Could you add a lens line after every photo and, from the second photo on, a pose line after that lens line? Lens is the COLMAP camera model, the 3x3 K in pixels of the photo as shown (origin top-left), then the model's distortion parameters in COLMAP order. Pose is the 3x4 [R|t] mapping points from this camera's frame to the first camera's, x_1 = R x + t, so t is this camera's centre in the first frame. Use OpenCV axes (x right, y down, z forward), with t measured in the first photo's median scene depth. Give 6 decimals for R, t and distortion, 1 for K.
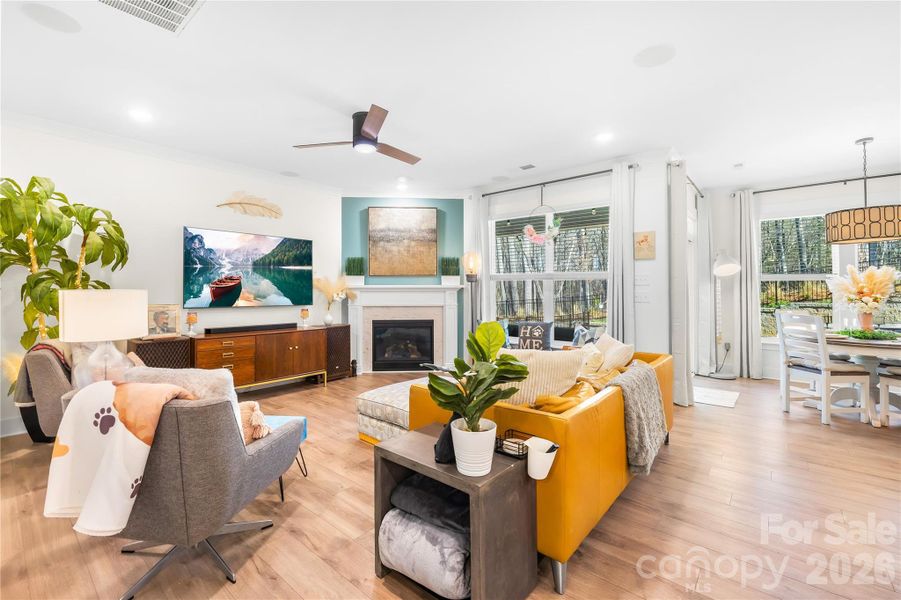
lens RADIAL K [[390.6, 0, 434.2], [0, 390.6, 286.7], [0, 0, 1]] dist [-0.001431, -0.000096]
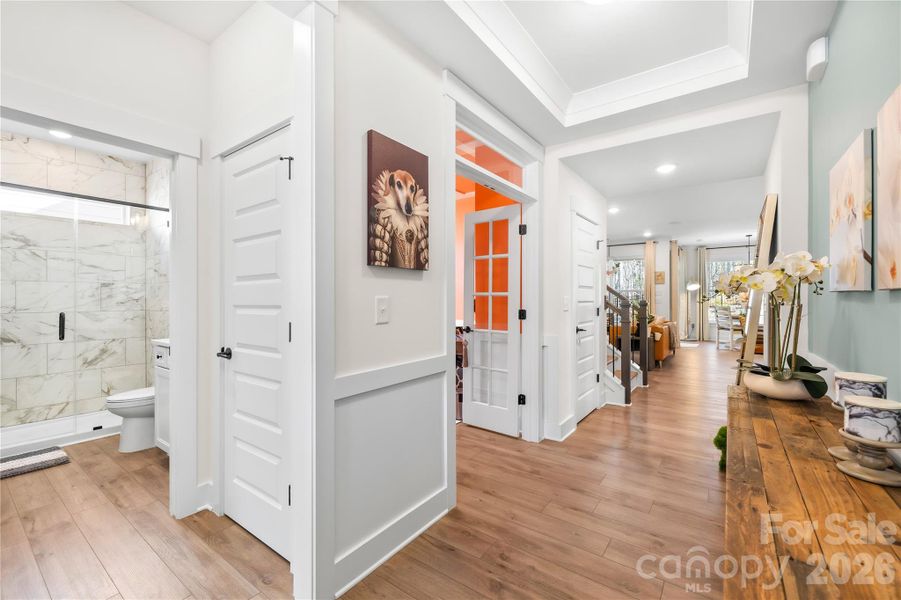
lens RADIAL K [[382.5, 0, 450.5], [0, 382.5, 300.0], [0, 0, 1]] dist [-0.001717, -0.000054]
pose [[0.995729, -0.000923, 0.092318, -0.731298], [-0.000453, 0.999889, 0.014879, -0.006540], [-0.092322, -0.014858, 0.995618, -0.912601]]
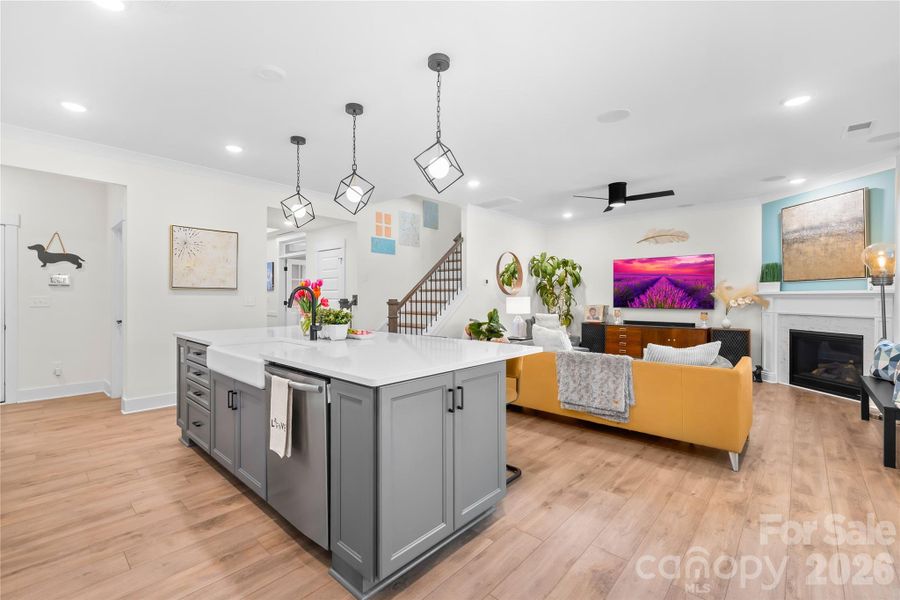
lens RADIAL K [[389.2, 0, 434.2], [0, 389.2, 298.6], [0, 0, 1]] dist [-0.000426, -0.000020]
pose [[-0.033881, 0.003512, -0.999420, 0.922802], [0.008548, 0.999958, 0.003224, 0.003337], [0.999389, -0.008434, -0.033909, 0.218721]]
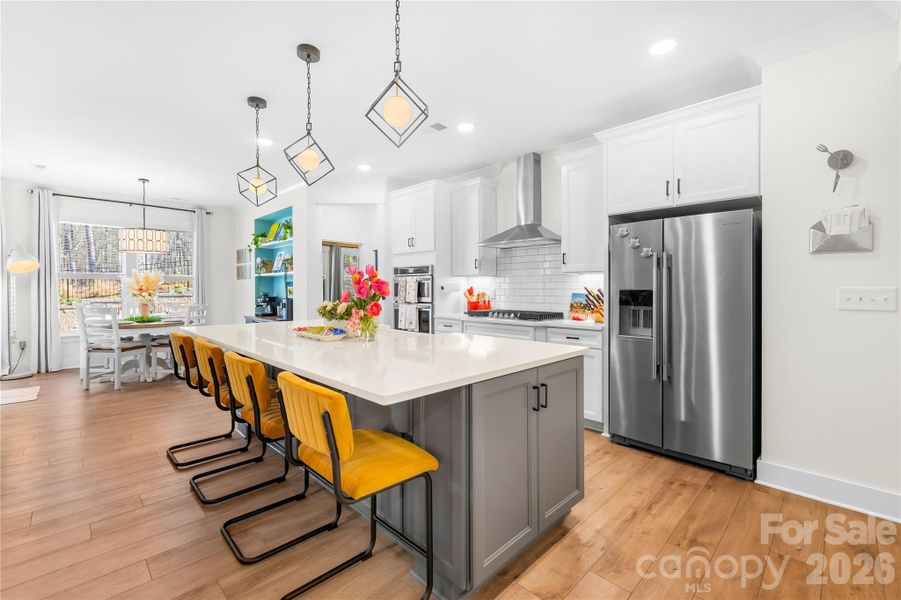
lens RADIAL K [[383.5, 0, 438.3], [0, 383.5, 289.6], [0, 0, 1]] dist [0.000616, 0.000384]
pose [[0.079382, -0.004405, 0.996835, -0.136318], [-0.010923, 0.999926, 0.005288, -0.002409], [-0.996784, -0.011308, 0.079328, -0.121627]]
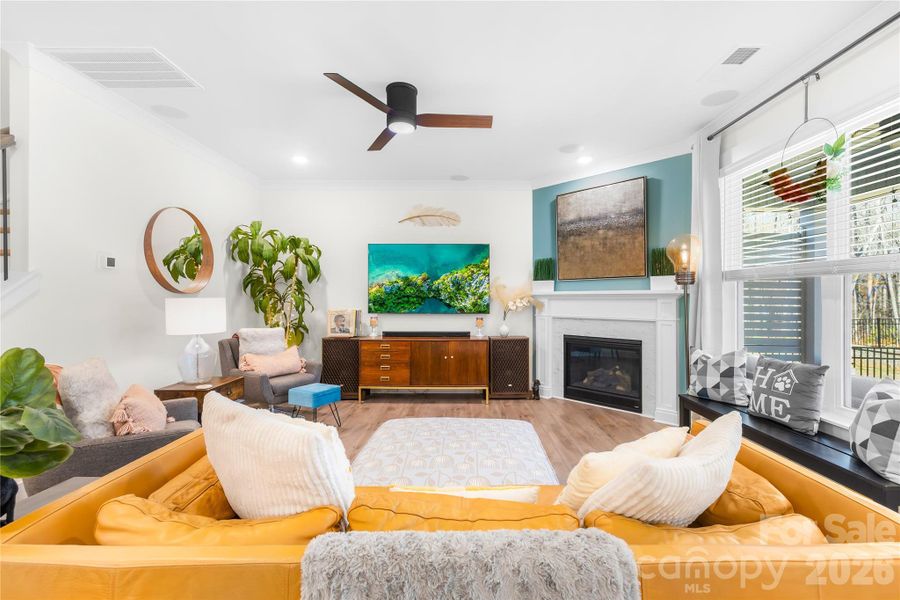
lens RADIAL K [[387.3, 0, 462.1], [0, 387.3, 299.1], [0, 0, 1]] dist [0.000151, -0.000007]
pose [[0.661679, 0.002224, -0.749784, 0.352900], [0.006973, 0.999934, 0.009119, 0.003518], [0.749755, -0.011262, 0.661620, 0.363366]]
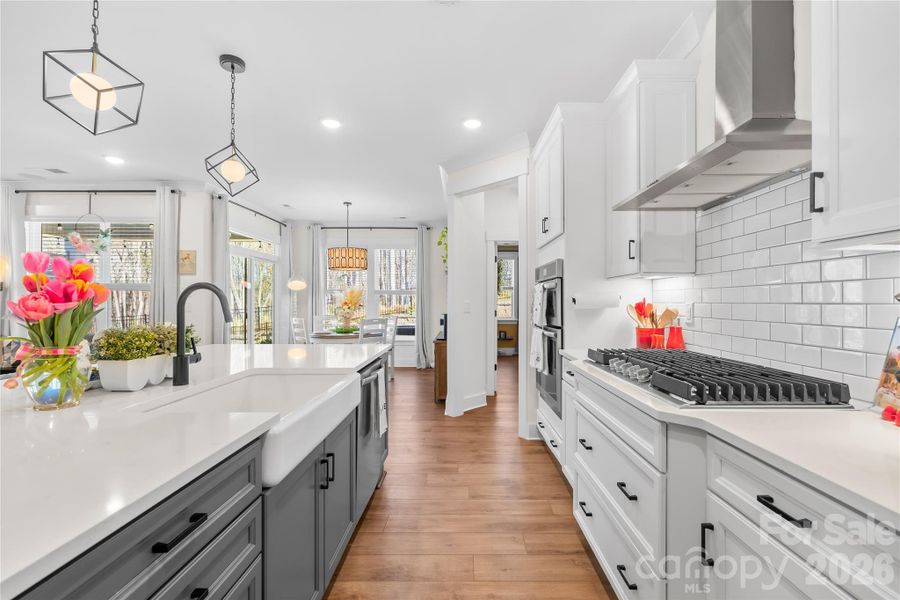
lens RADIAL K [[387.3, 0, 462.1], [0, 387.3, 299.1], [0, 0, 1]] dist [0.000151, -0.000007]
pose [[0.751324, 0.005465, 0.659911, 0.335941], [-0.007568, 0.999971, 0.000334, -0.002987], [-0.659890, -0.005245, 0.751344, -0.332275]]
